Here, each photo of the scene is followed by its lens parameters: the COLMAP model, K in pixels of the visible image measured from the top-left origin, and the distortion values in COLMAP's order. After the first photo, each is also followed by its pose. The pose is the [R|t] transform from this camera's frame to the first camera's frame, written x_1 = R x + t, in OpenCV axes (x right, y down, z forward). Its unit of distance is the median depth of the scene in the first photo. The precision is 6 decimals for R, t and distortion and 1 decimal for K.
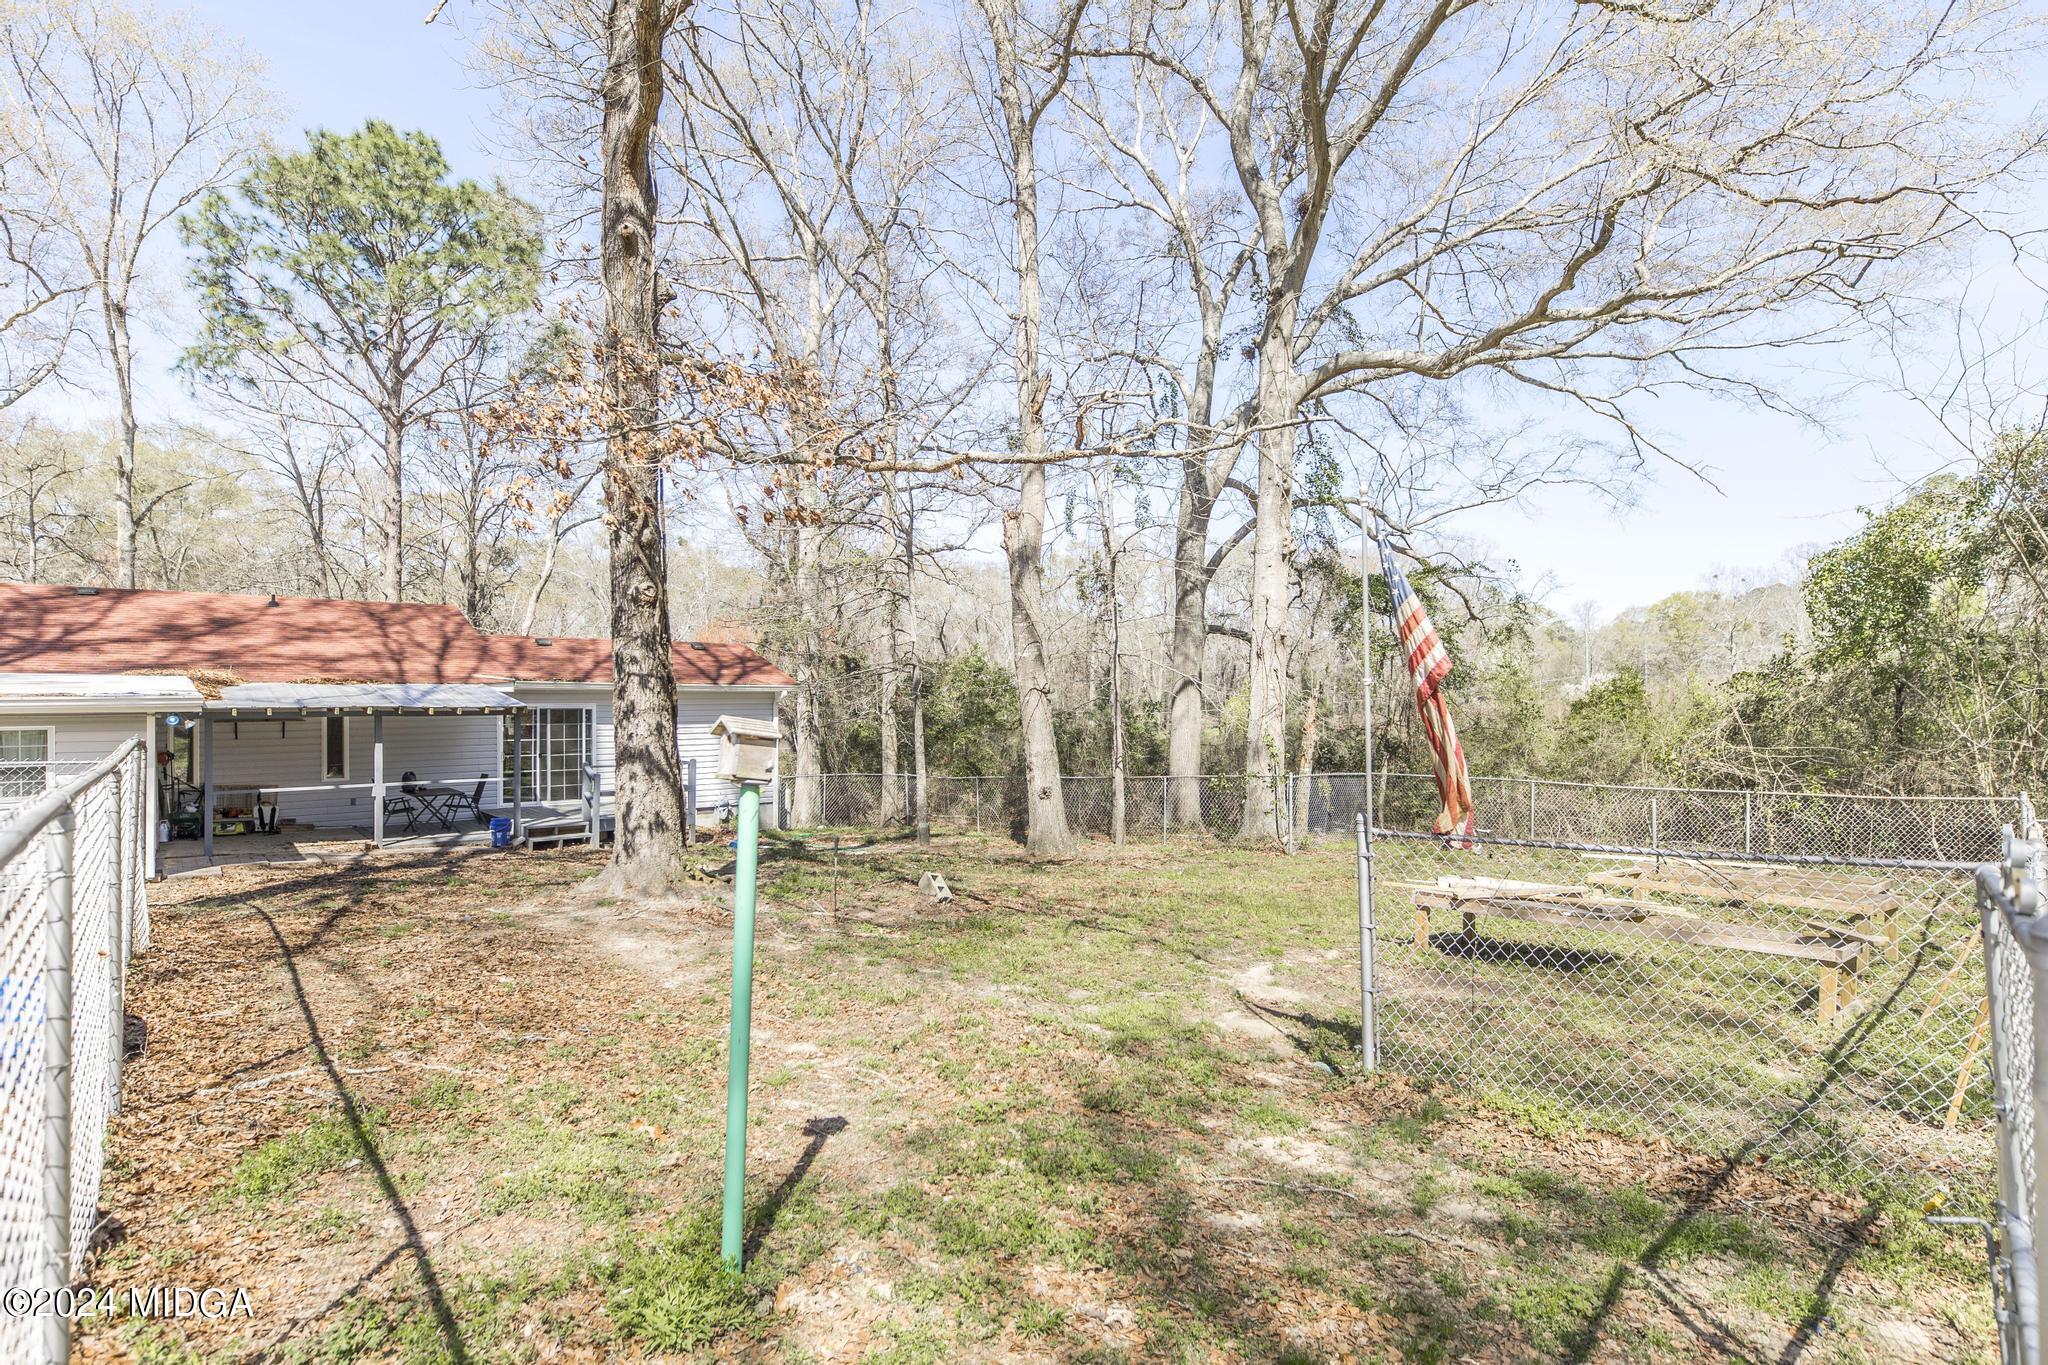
lens RADIAL K [[1013.5, 0, 991.5], [0, 1013.5, 695.5], [0, 0, 1]] dist [0.001142, 0.000371]
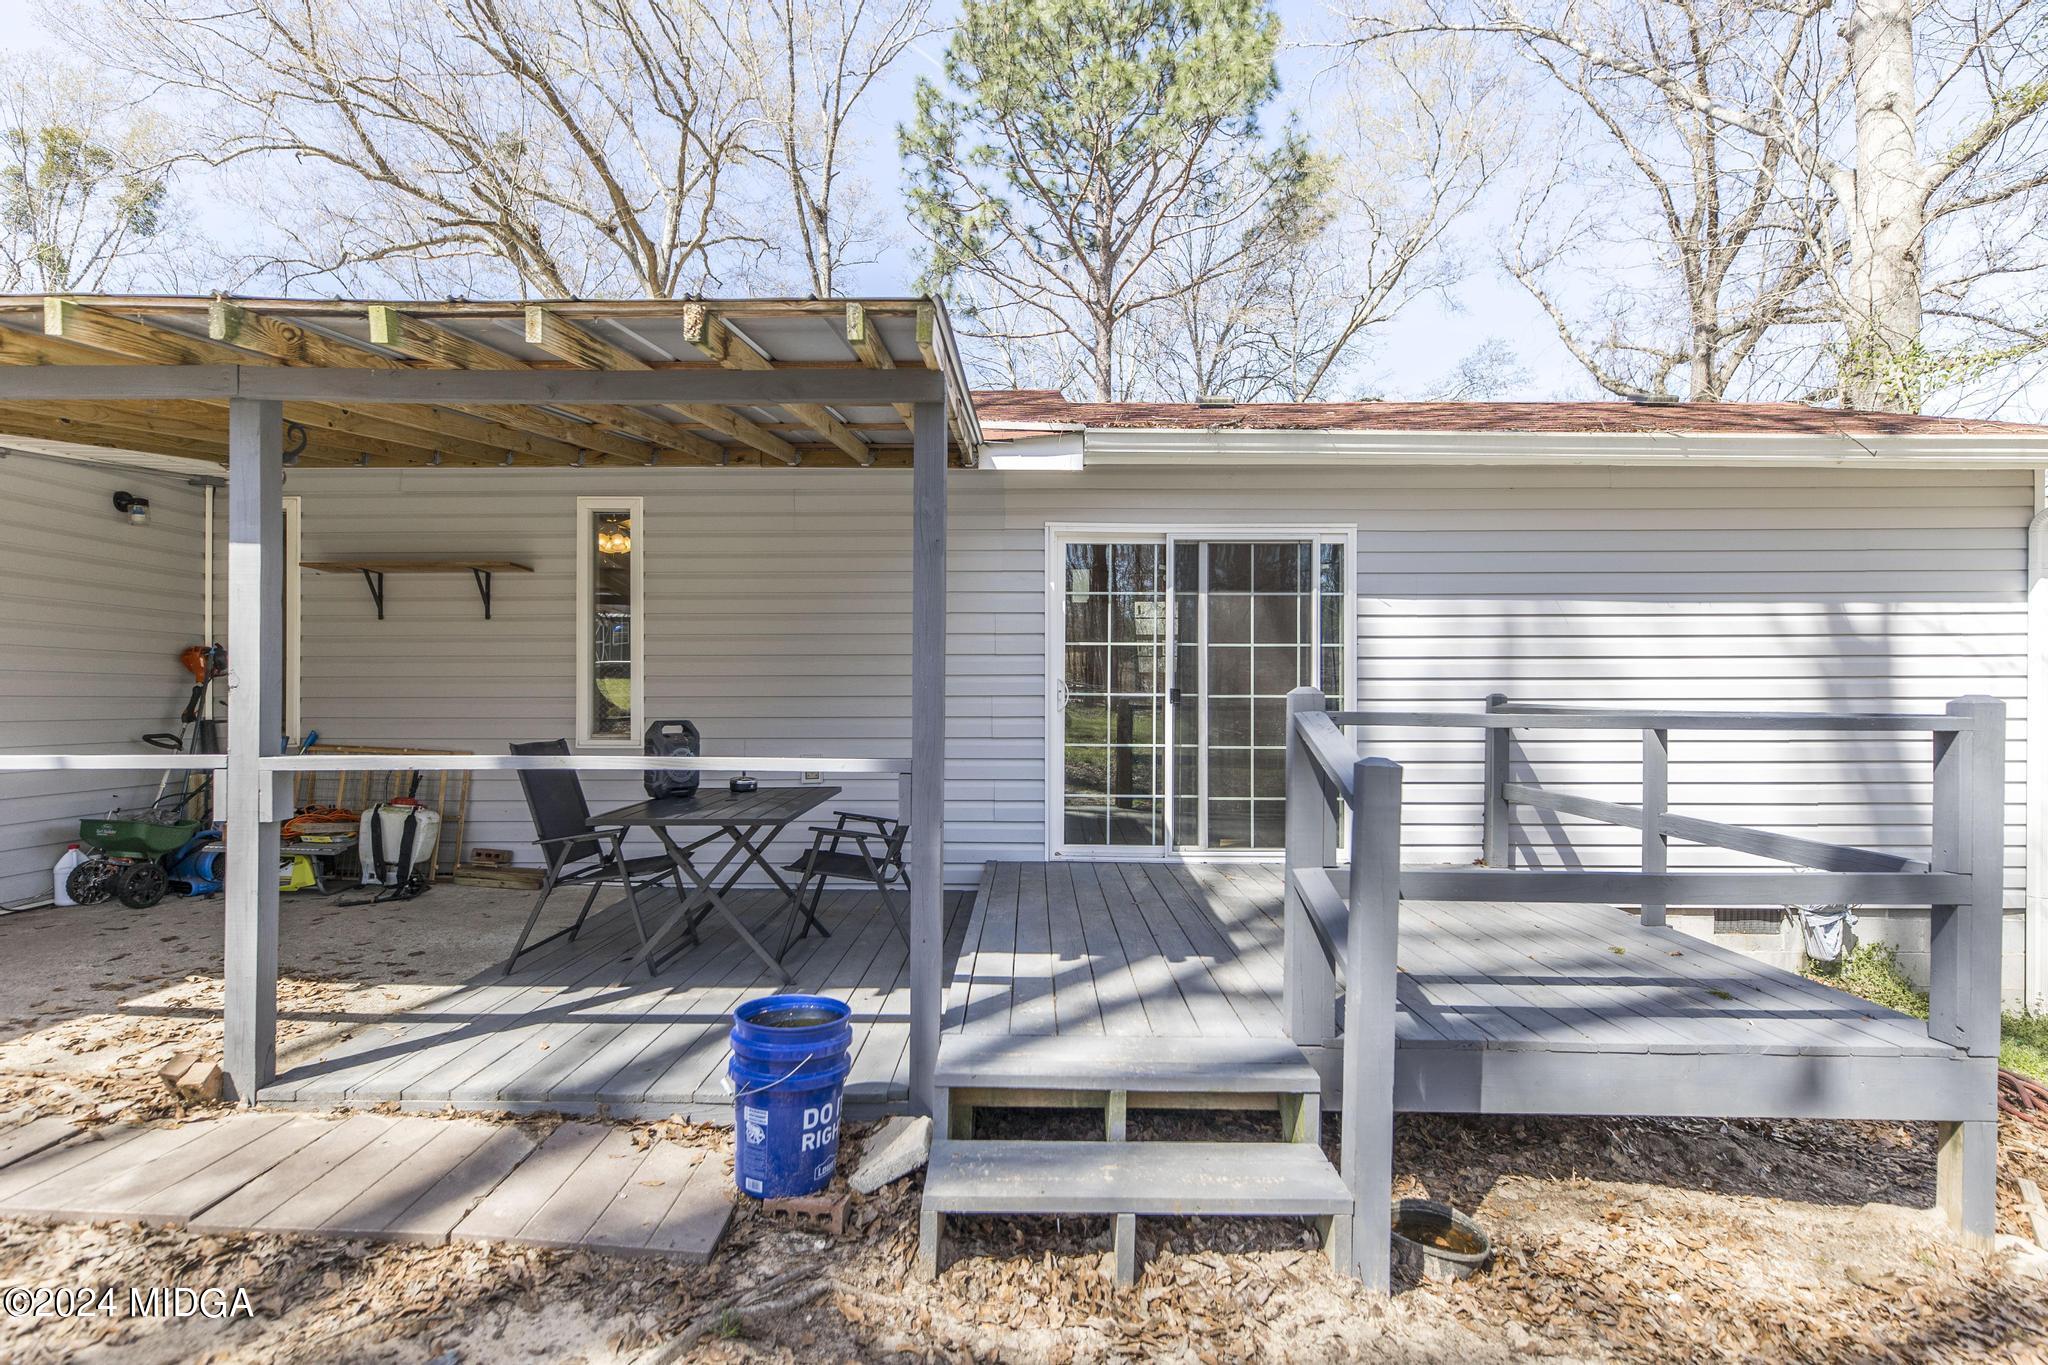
lens RADIAL K [[982.2, 0, 1023.6], [0, 982.2, 702.1], [0, 0, 1]] dist [-0.002062, -0.000151]
pose [[0.771714, 0.007874, -0.635921, -0.291451], [-0.002716, 0.999955, 0.009086, 0.058036], [0.635963, -0.005285, 0.771701, 0.739025]]
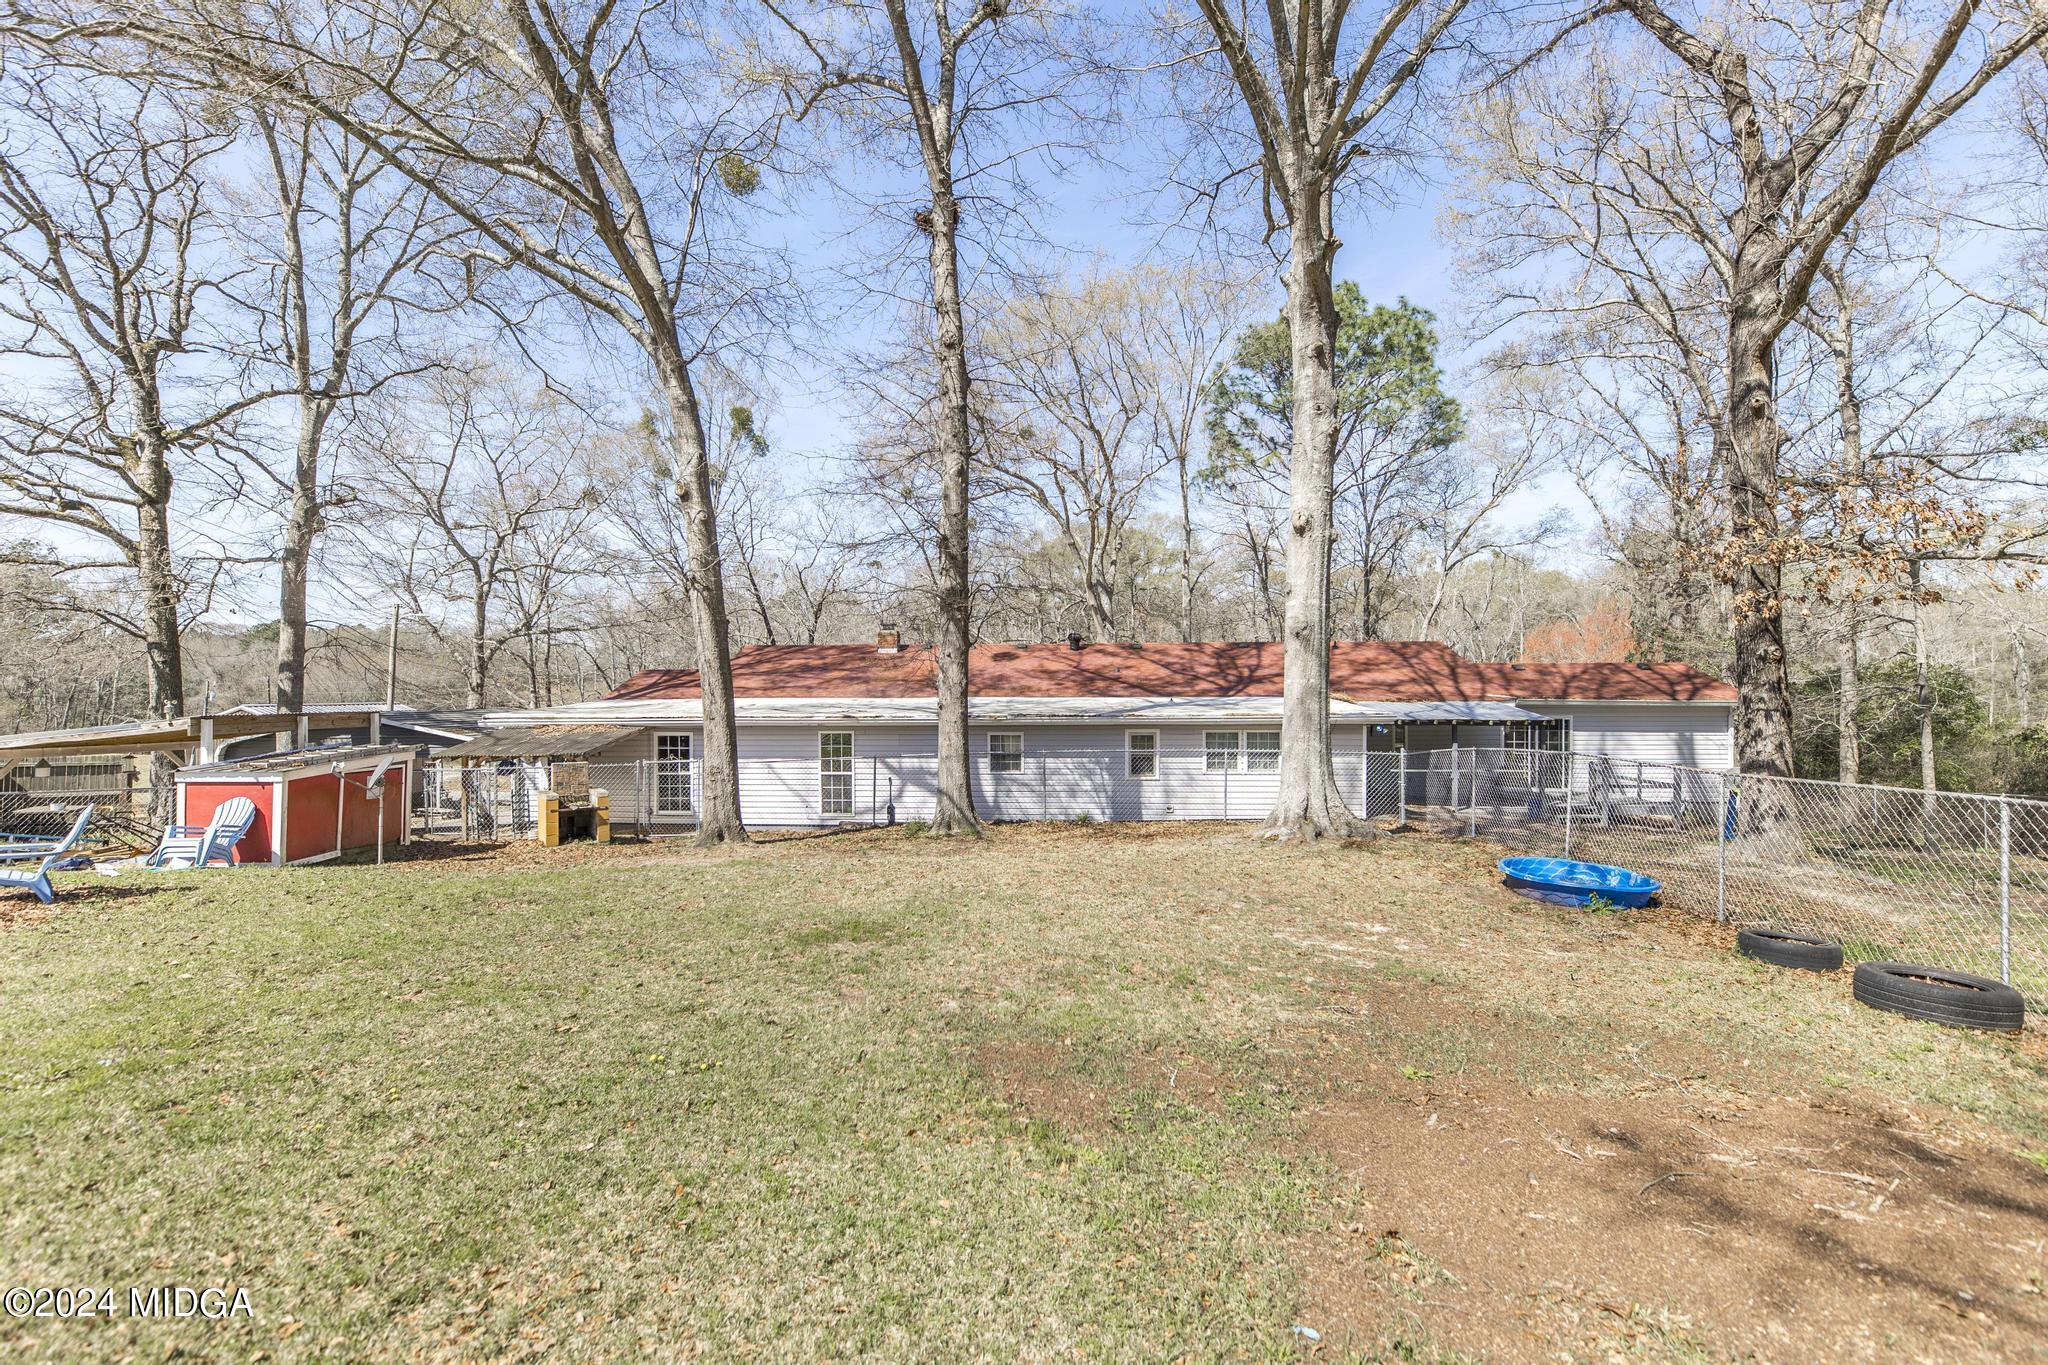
lens RADIAL K [[891.3, 0, 1021.7], [0, 891.3, 702.3], [0, 0, 1]] dist [0.000635, 0.000211]
pose [[0.725256, 0.008098, -0.688431, -0.118913], [0.000828, 0.999920, 0.012634, -0.023912], [0.688478, -0.009733, 0.725192, -0.318113]]
